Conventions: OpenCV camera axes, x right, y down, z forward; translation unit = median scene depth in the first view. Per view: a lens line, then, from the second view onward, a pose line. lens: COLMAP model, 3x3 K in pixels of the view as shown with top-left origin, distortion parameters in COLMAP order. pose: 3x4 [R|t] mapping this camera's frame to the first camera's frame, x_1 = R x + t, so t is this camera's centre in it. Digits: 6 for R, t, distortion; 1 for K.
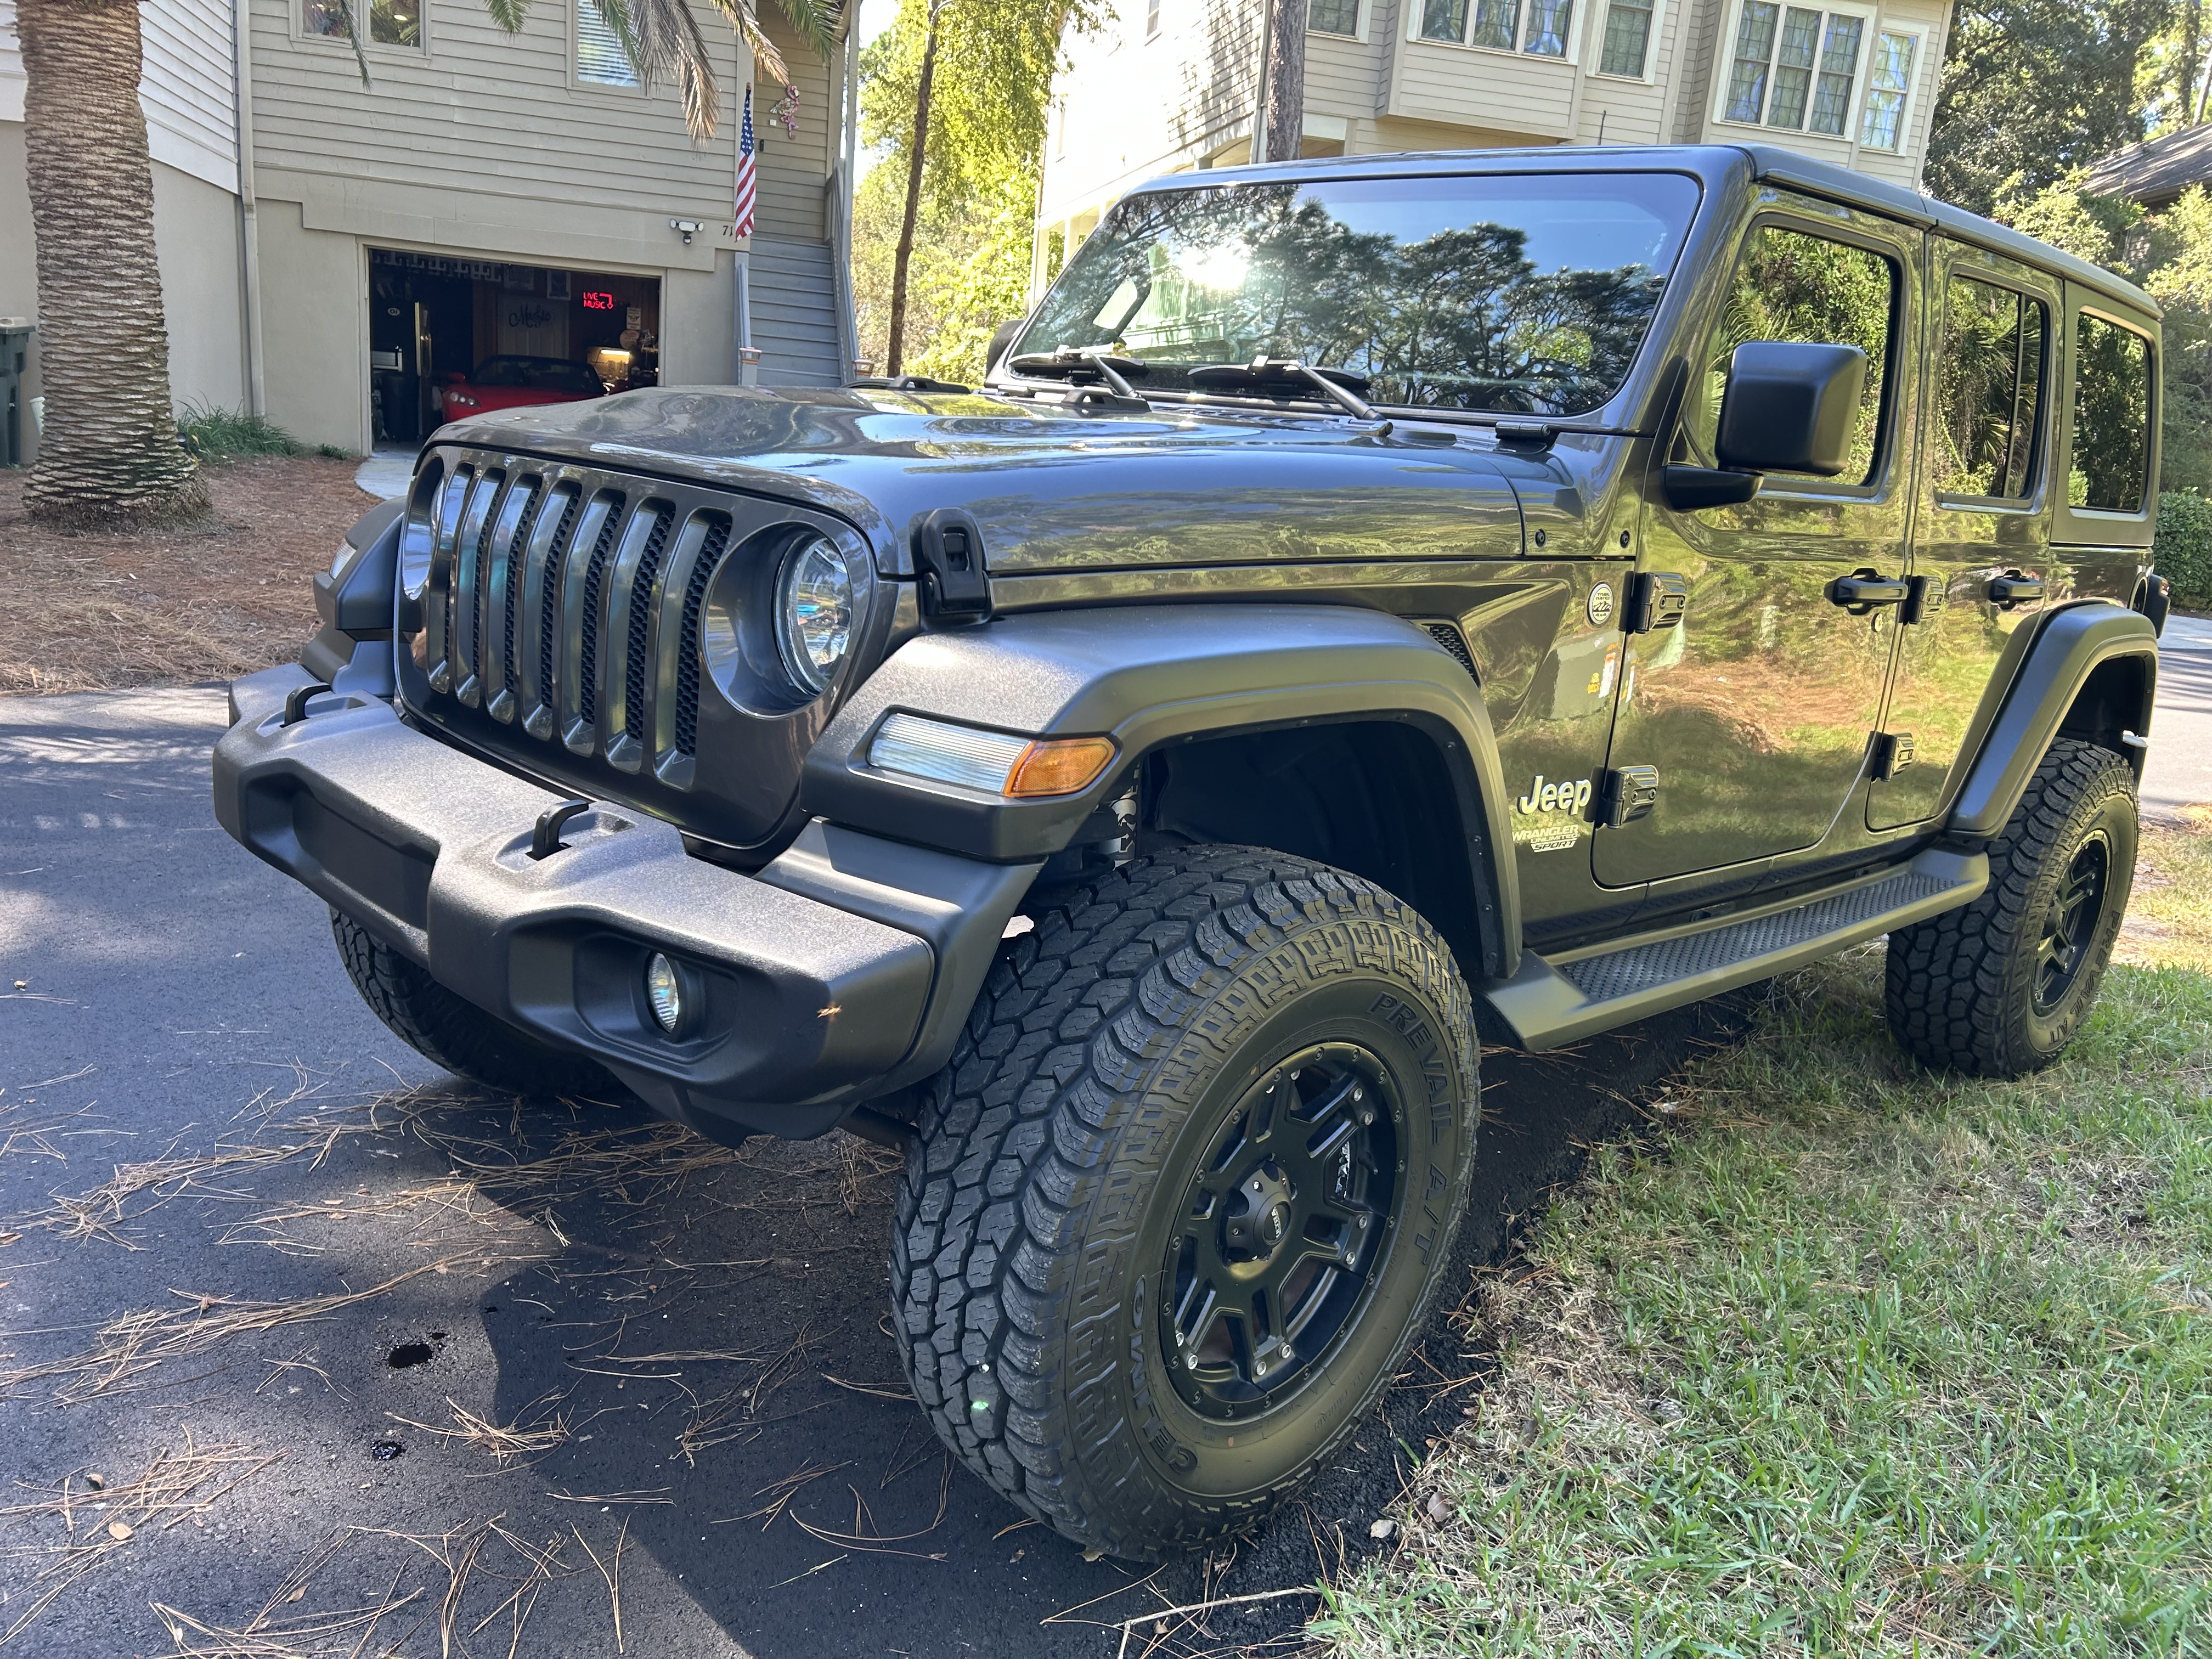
lens RADIAL K [[1691.1, 0, 1106.0], [0, 1691.1, 829.5], [0, 0, 1]] dist [0.012232, 0.002964]
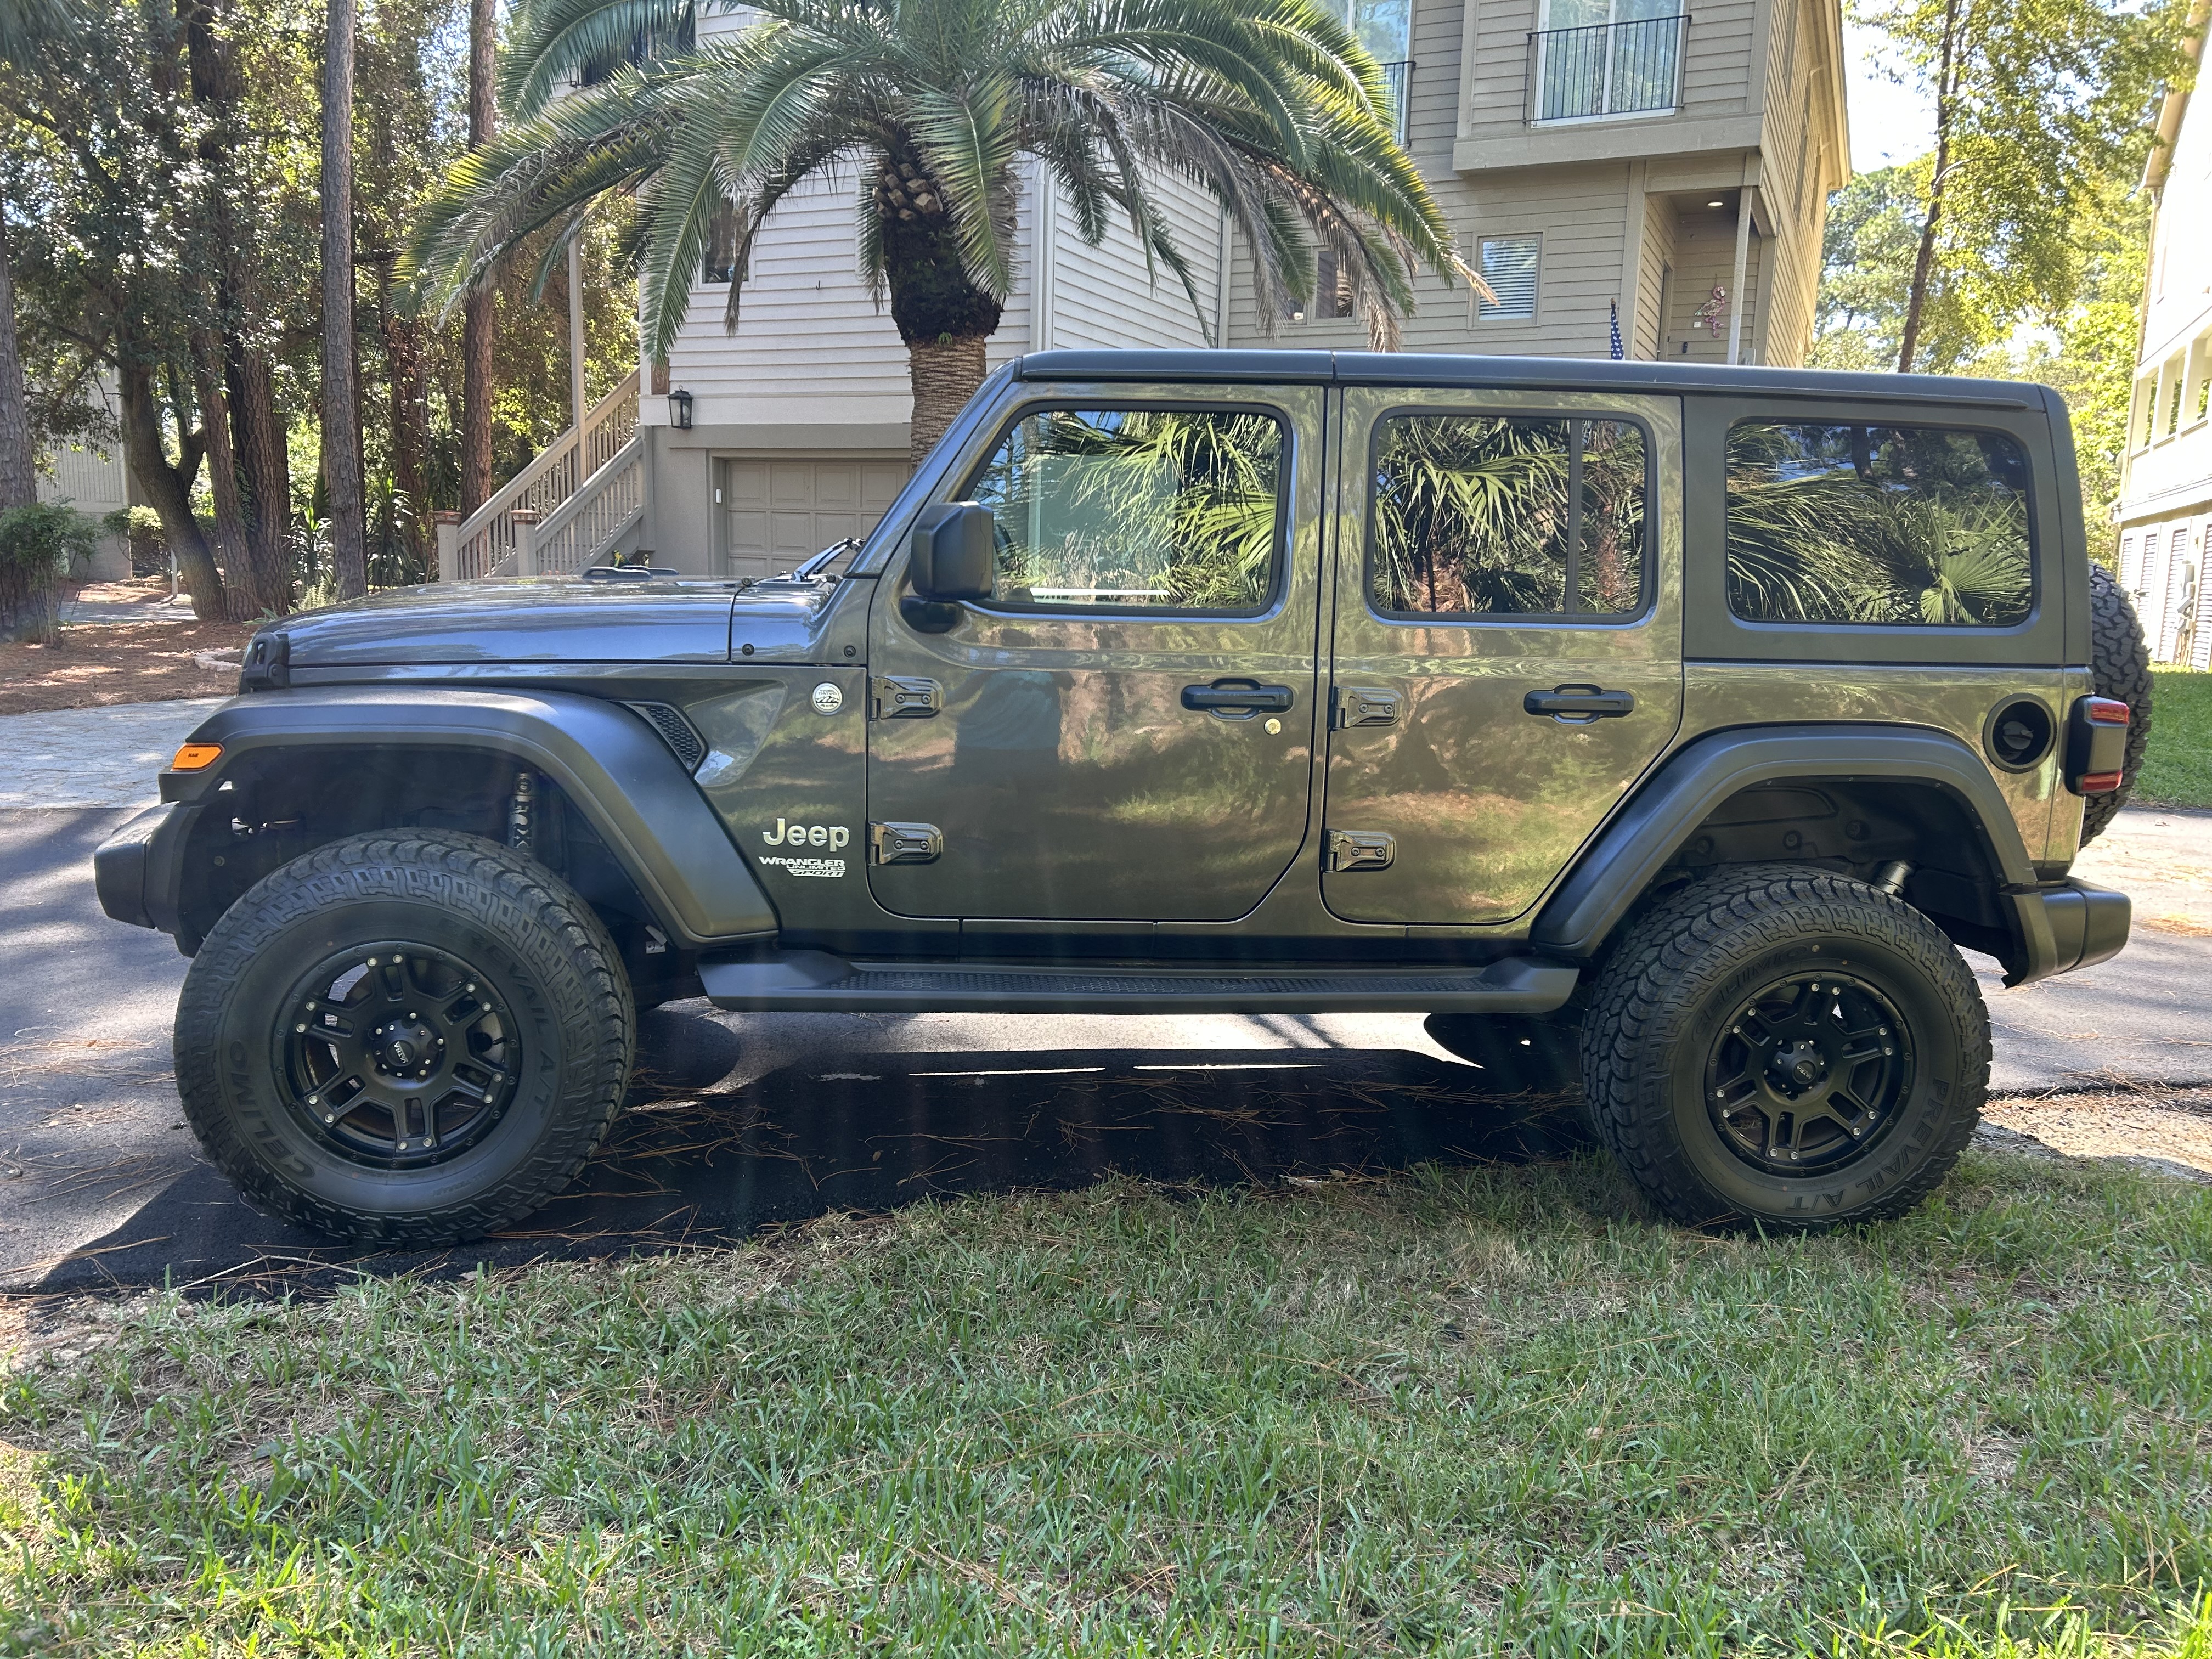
lens RADIAL K [[1691.1, 0, 1106.0], [0, 1691.1, 829.5], [0, 0, 1]] dist [0.012232, 0.002964]
pose [[0.778525, 0.036015, -0.626579, 0.916481], [-0.107044, 0.991344, -0.076020, 0.037499], [0.618418, 0.126255, 0.775641, 0.062478]]
